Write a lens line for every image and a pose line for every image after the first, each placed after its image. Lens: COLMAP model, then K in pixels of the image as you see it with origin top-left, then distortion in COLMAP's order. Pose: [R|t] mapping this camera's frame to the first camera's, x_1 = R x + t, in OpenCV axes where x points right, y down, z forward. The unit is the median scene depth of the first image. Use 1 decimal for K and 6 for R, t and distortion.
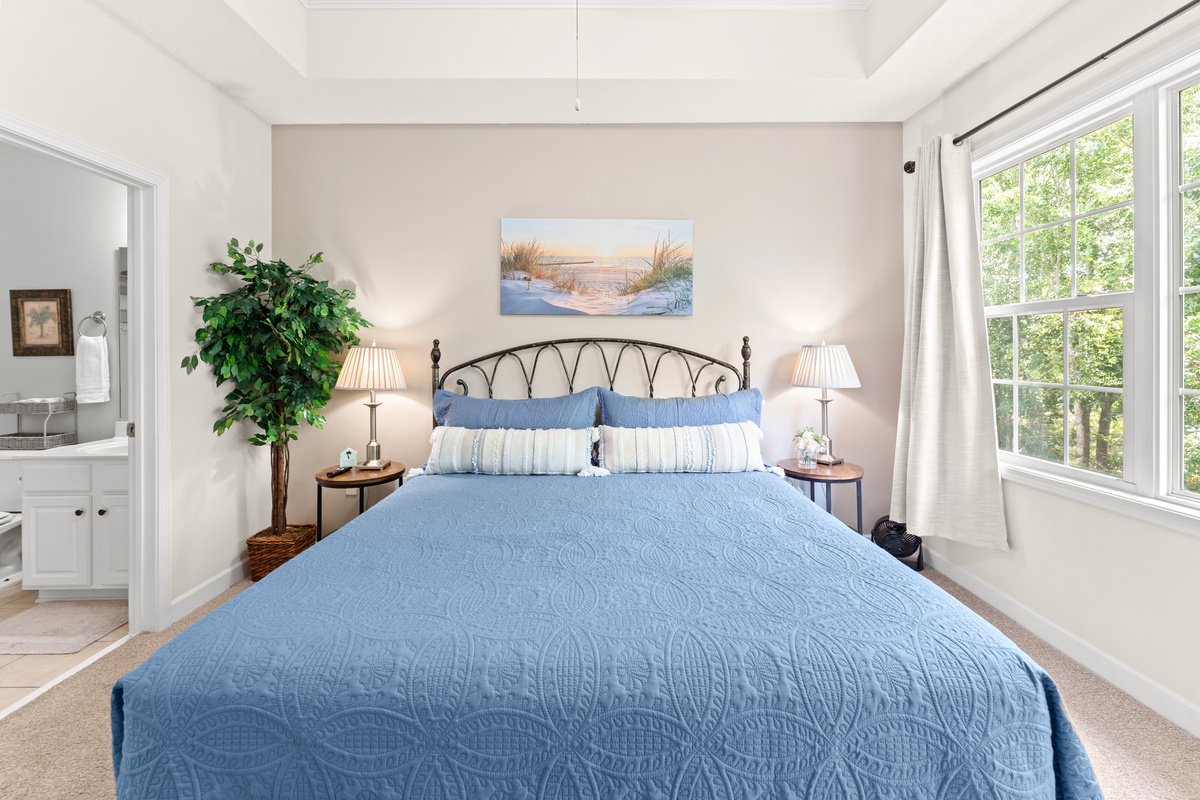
lens RADIAL K [[487.5, 0, 589.1], [0, 487.5, 353.9], [0, 0, 1]] dist [0.001467, -0.001115]
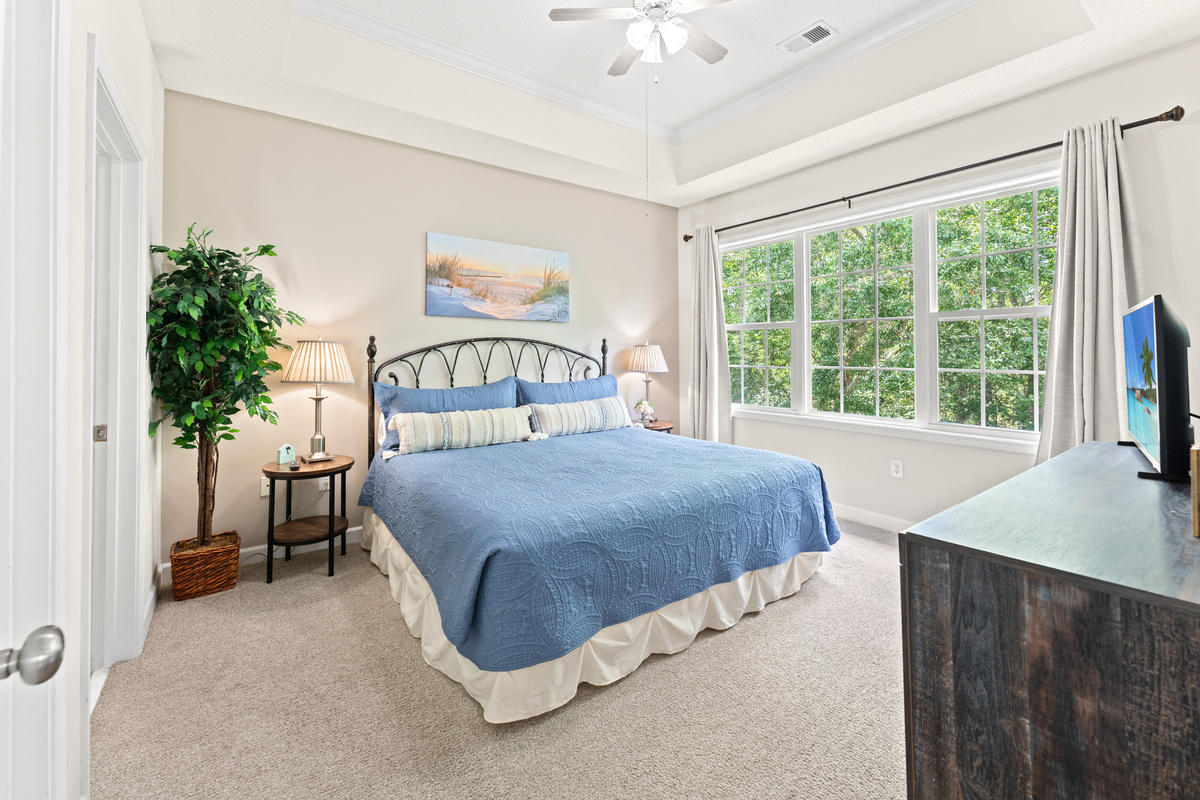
lens RADIAL K [[487.5, 0, 589.9], [0, 487.5, 346.3], [0, 0, 1]] dist [0.001467, -0.001115]
pose [[0.819505, 0.009326, 0.572996, -0.564455], [-0.000791, 0.999885, -0.015143, 0.010054], [-0.573072, 0.011957, 0.819418, -0.169166]]
